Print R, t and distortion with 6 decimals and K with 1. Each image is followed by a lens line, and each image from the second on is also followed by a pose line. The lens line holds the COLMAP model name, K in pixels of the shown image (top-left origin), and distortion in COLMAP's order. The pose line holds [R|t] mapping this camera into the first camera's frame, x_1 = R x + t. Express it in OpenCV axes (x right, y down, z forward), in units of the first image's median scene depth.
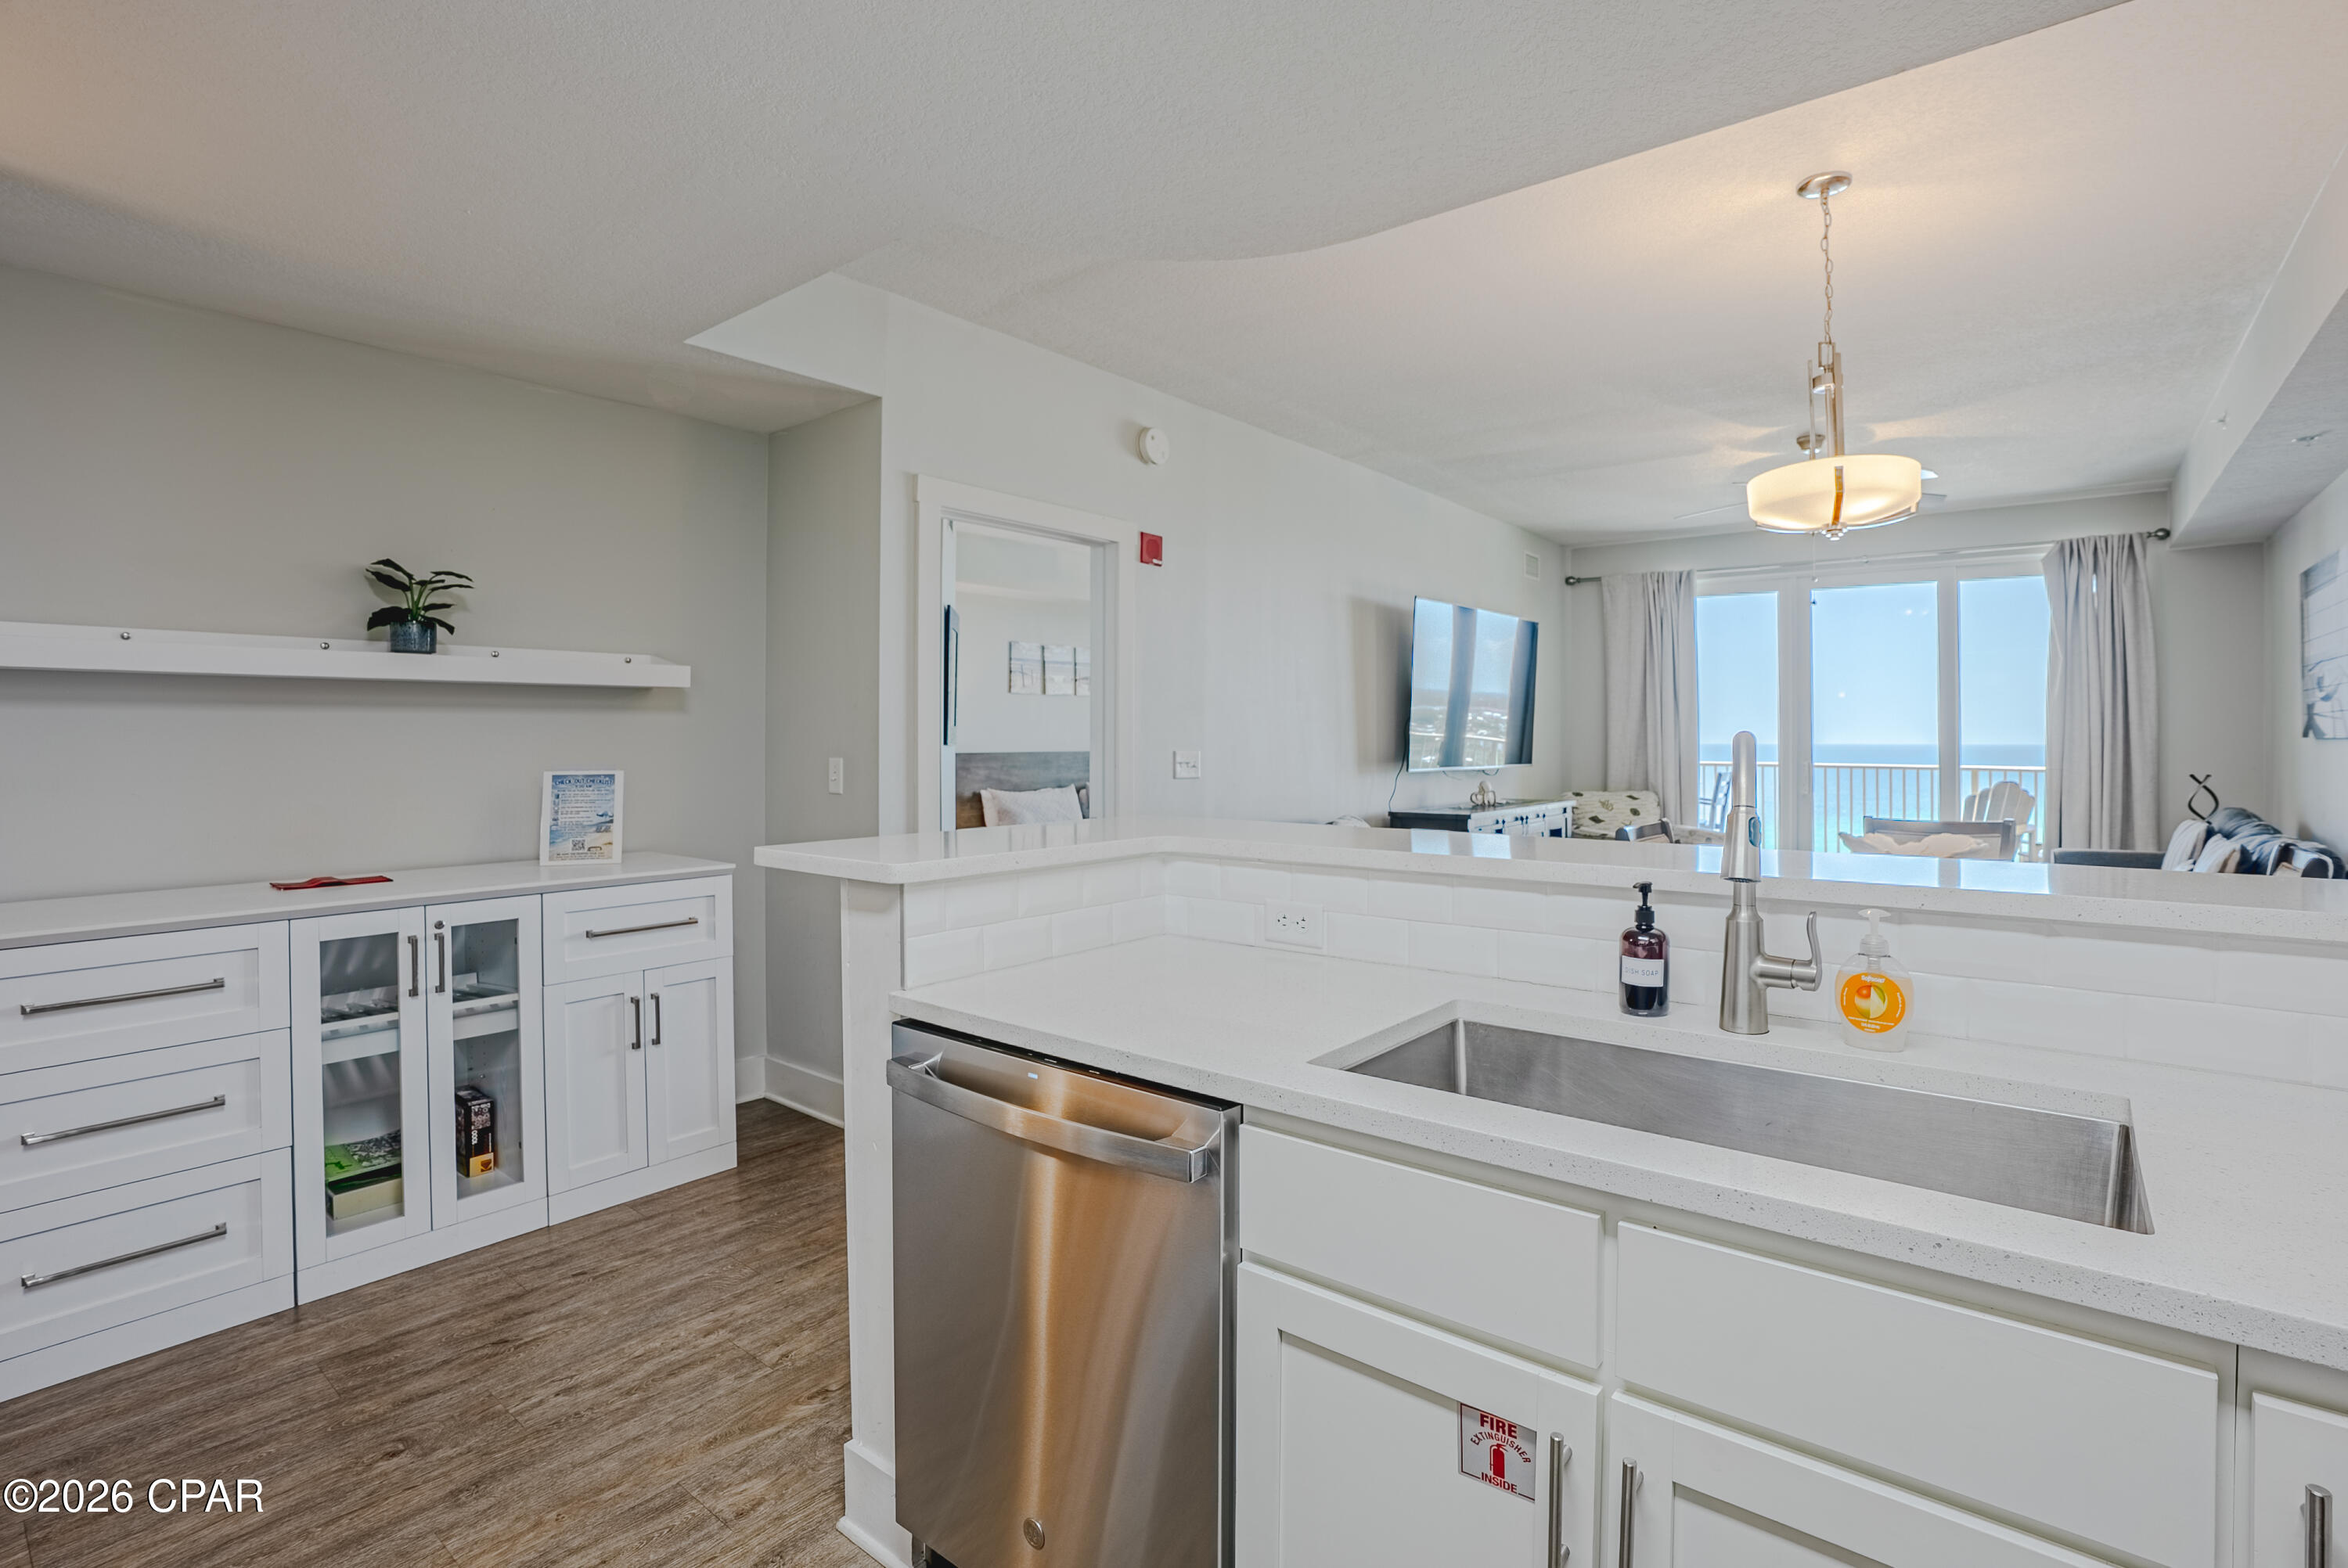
lens RADIAL K [[1104.5, 0, 1217.9], [0, 1104.5, 718.8], [0, 0, 1]] dist [-0.016716, 0.000105]
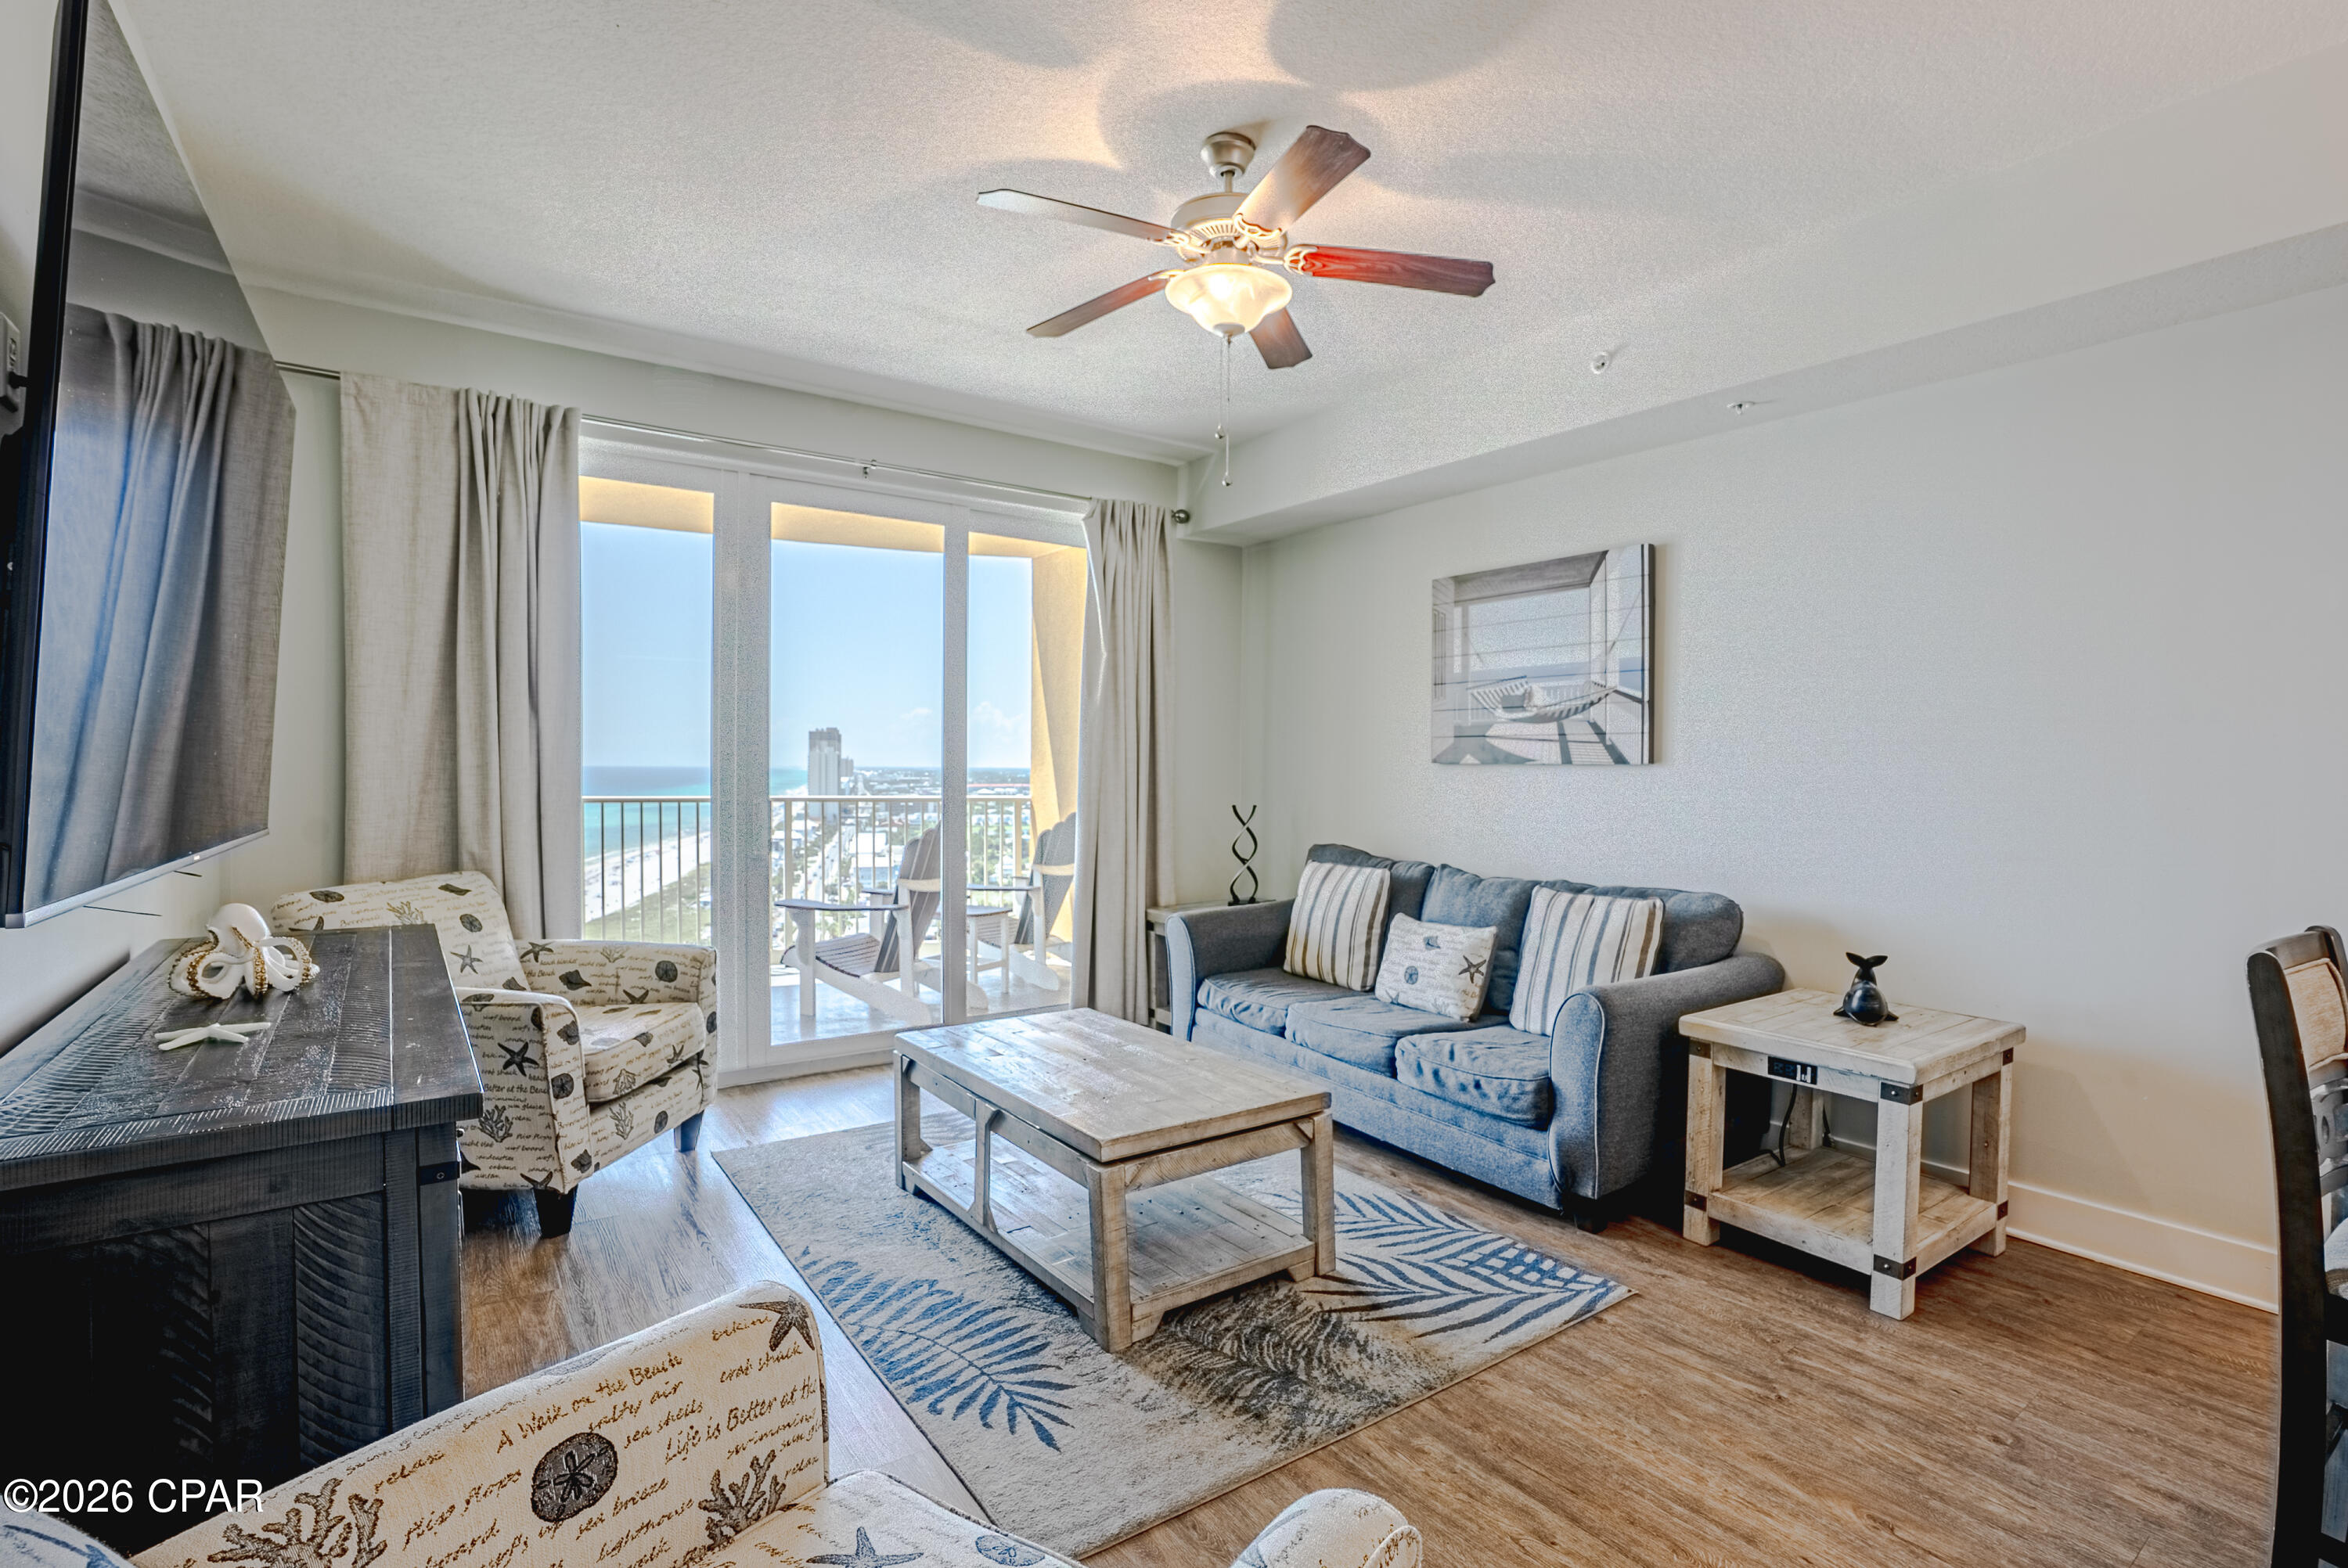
lens RADIAL K [[1122.1, 0, 1265.6], [0, 1122.1, 780.6], [0, 0, 1]] dist [-0.073321, 0.025427]
pose [[0.260201, -0.012723, 0.965471, 0.053235], [-0.025224, 0.999482, 0.019970, 0.013630], [-0.965225, -0.029549, 0.259745, 0.697677]]
